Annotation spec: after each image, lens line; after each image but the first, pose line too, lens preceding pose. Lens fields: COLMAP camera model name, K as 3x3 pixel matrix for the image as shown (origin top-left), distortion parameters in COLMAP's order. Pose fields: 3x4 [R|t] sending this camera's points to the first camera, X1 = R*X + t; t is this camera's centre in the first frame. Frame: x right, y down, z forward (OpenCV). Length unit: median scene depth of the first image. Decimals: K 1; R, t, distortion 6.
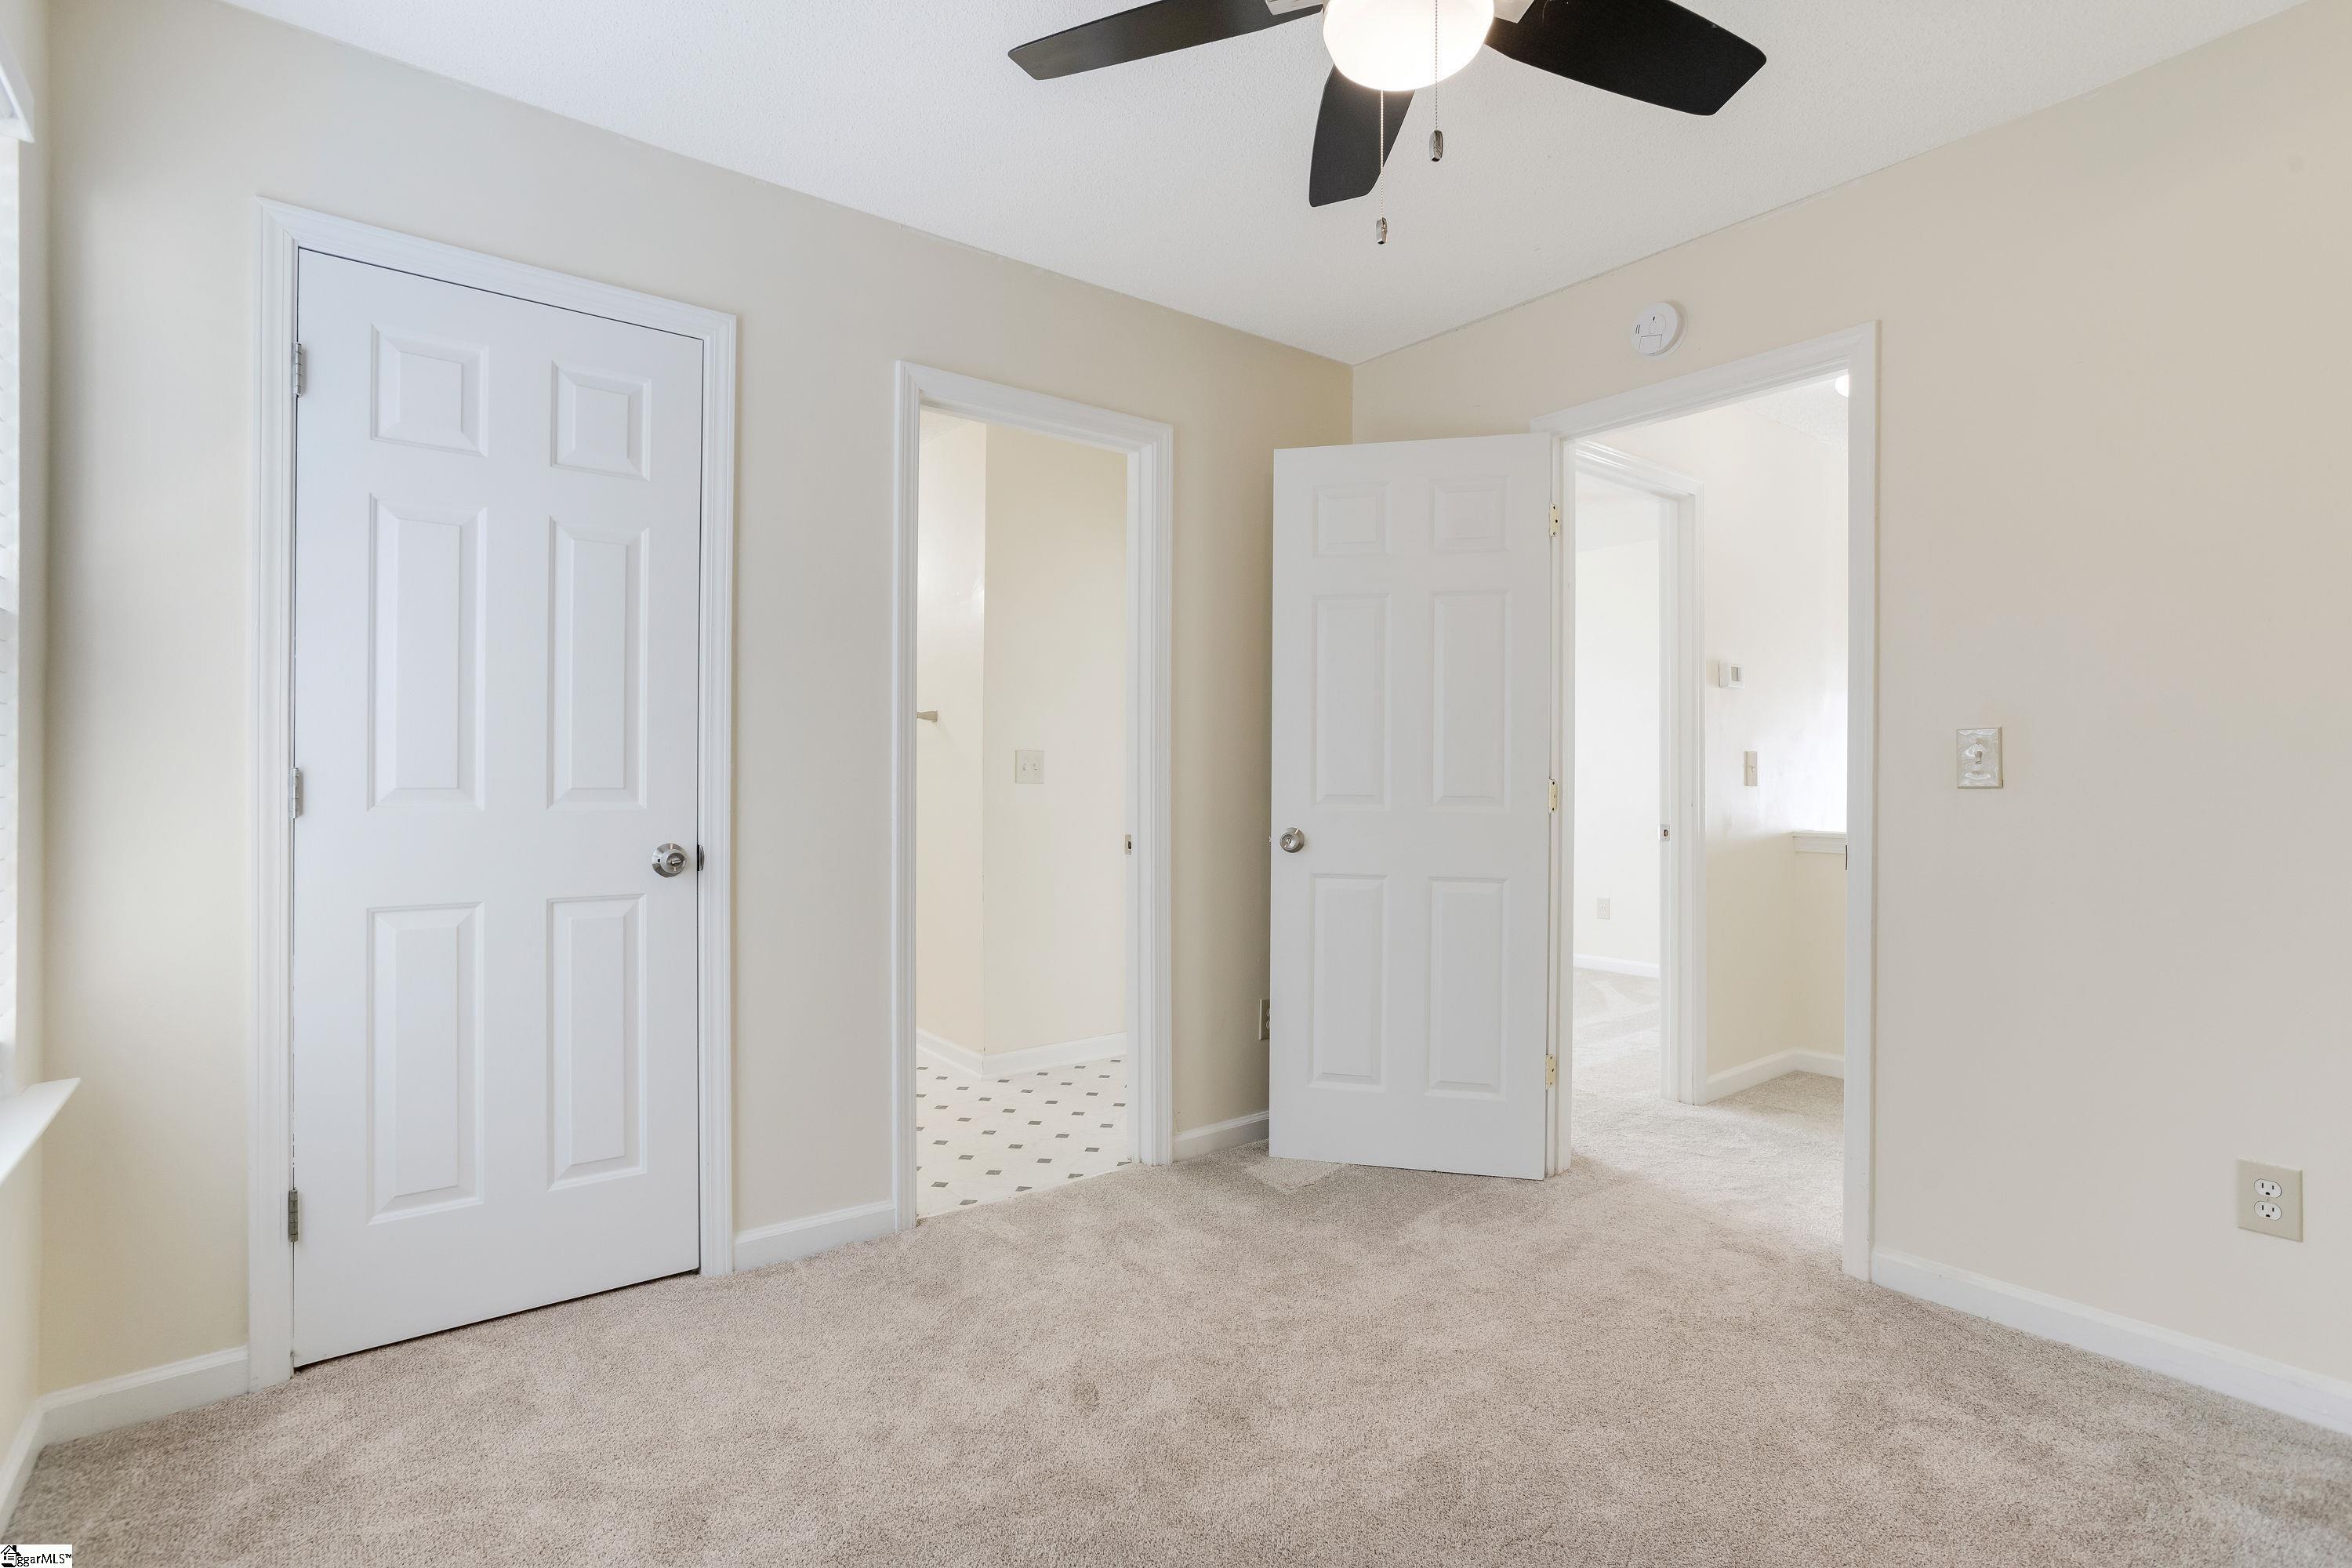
lens RADIAL K [[1134.2, 0, 1179.5], [0, 1134.2, 788.0], [0, 0, 1]] dist [-0.047102, 0.033107]
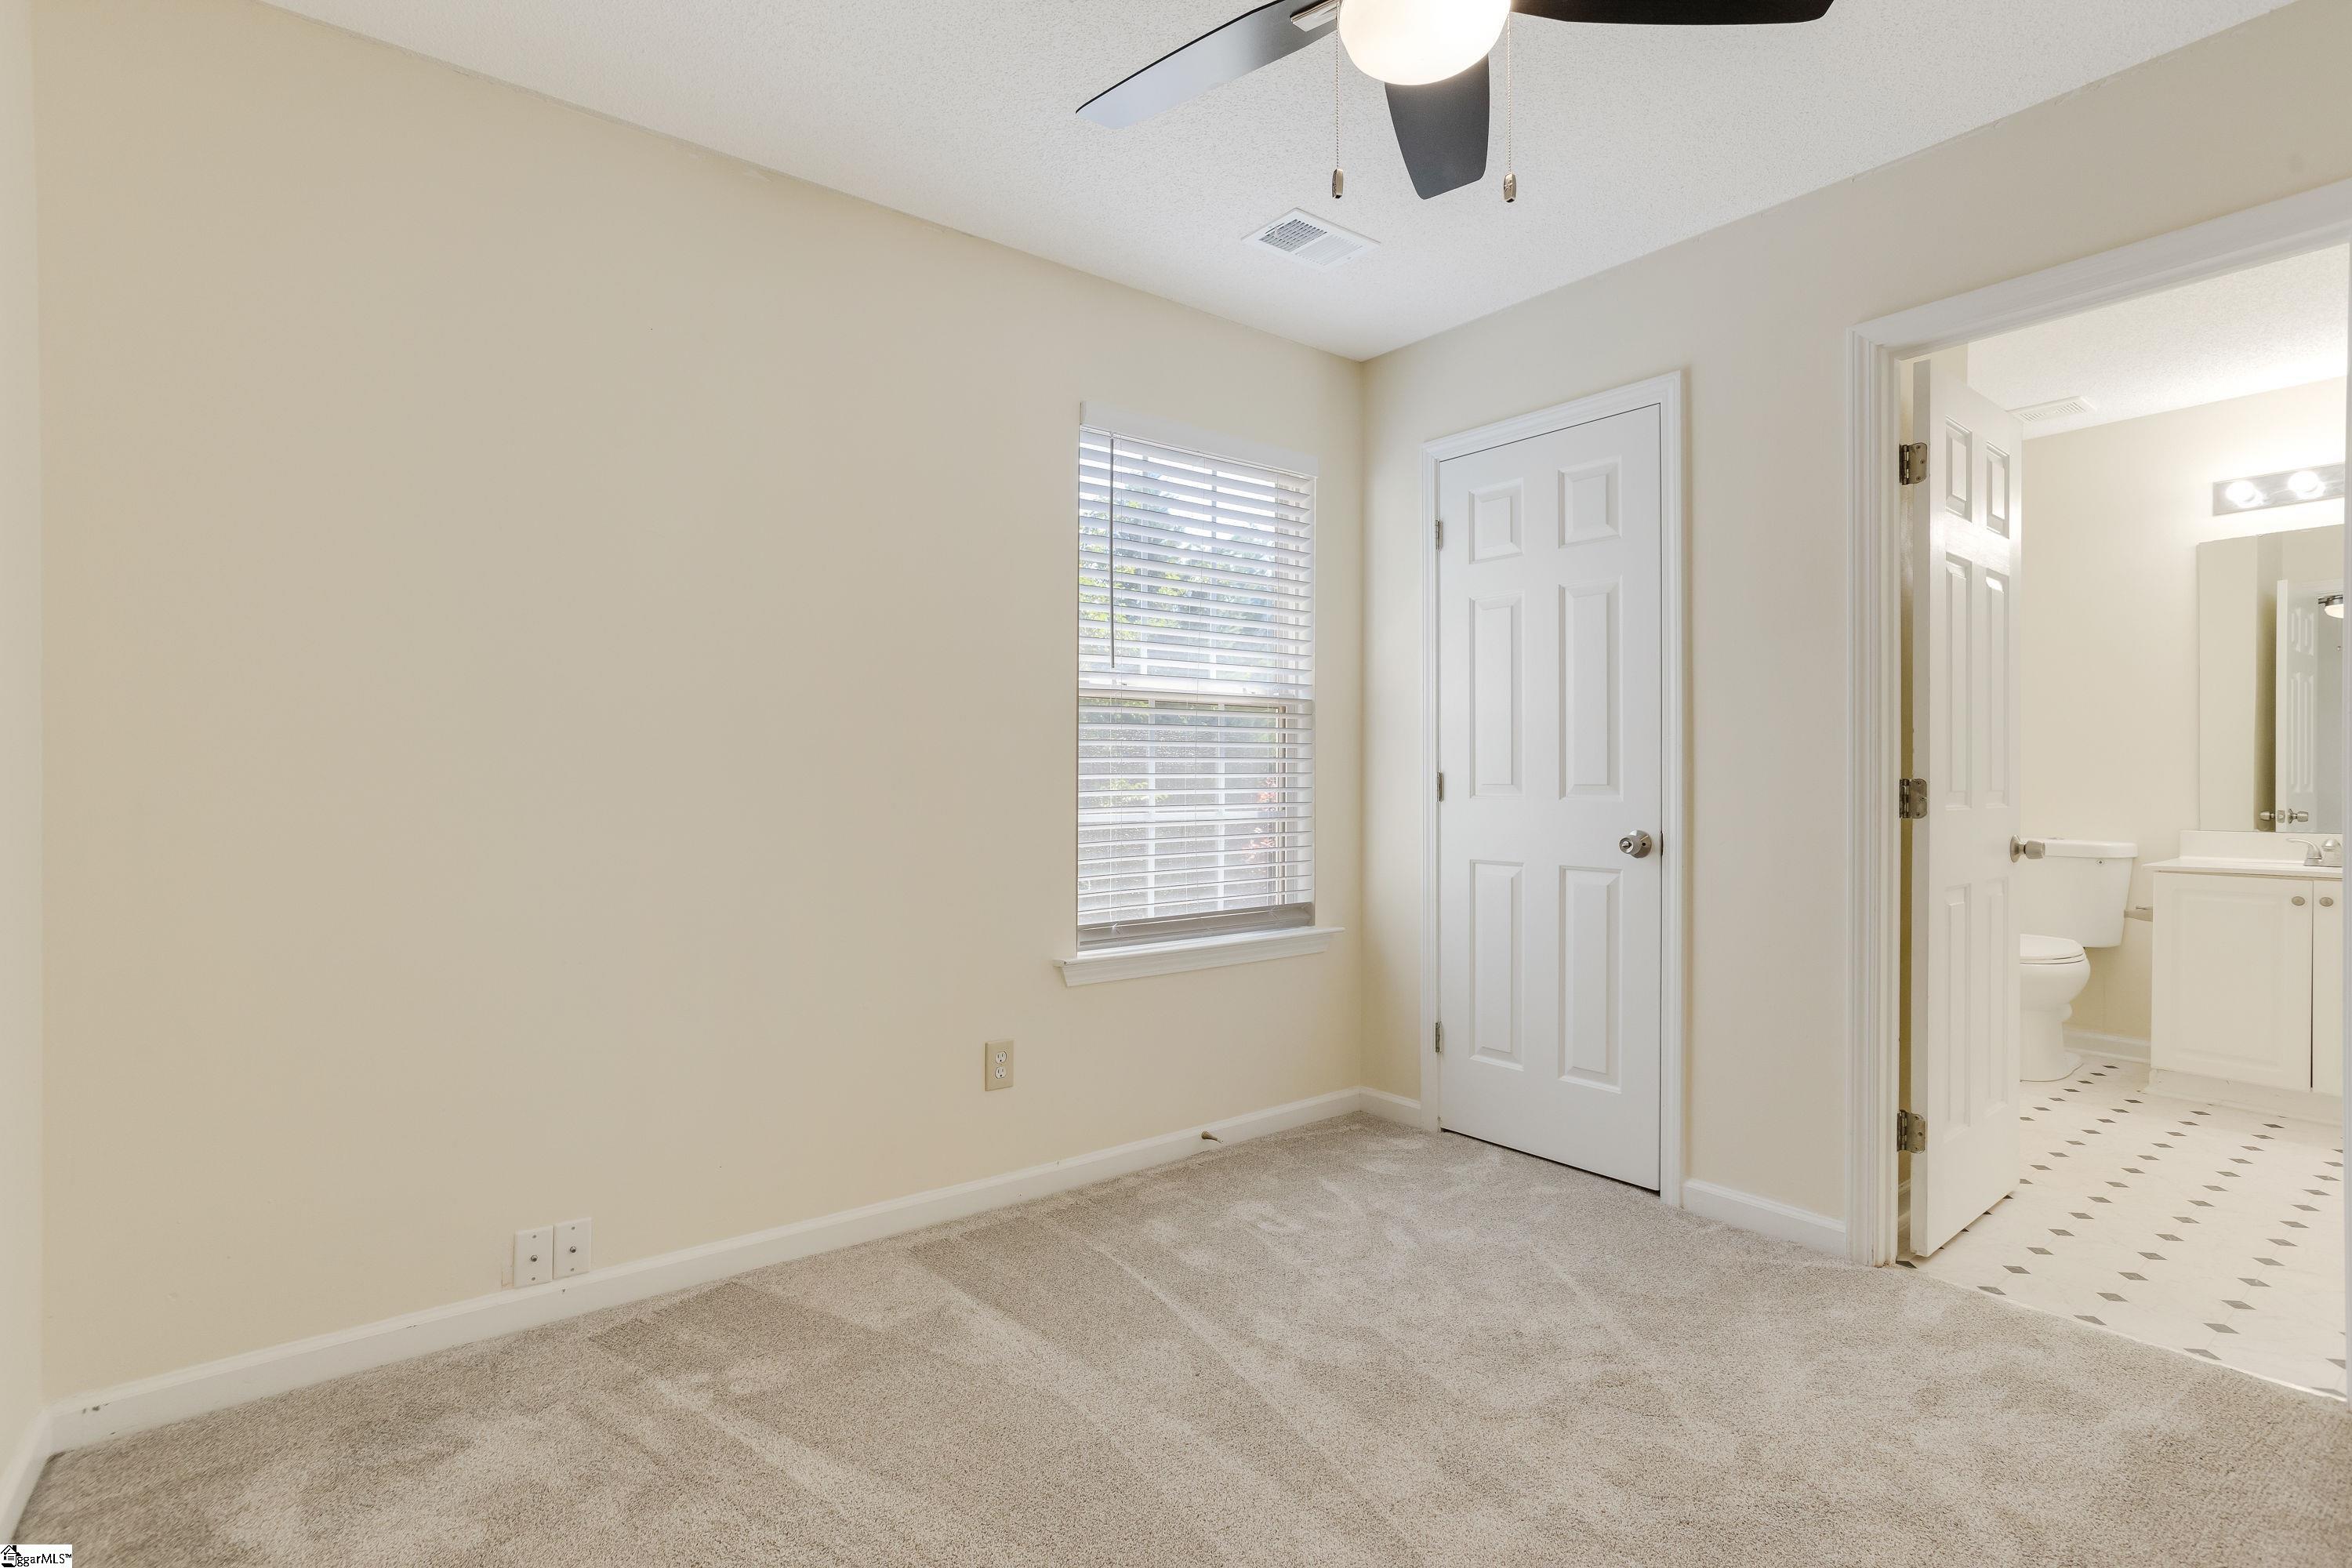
lens RADIAL K [[1134.2, 0, 1179.5], [0, 1134.2, 788.0], [0, 0, 1]] dist [-0.047102, 0.033107]
pose [[0.018005, 0.011465, -0.999772, 0.772724], [0.002433, 0.999931, 0.011510, -0.012338], [0.999835, -0.002640, 0.017976, 0.494919]]
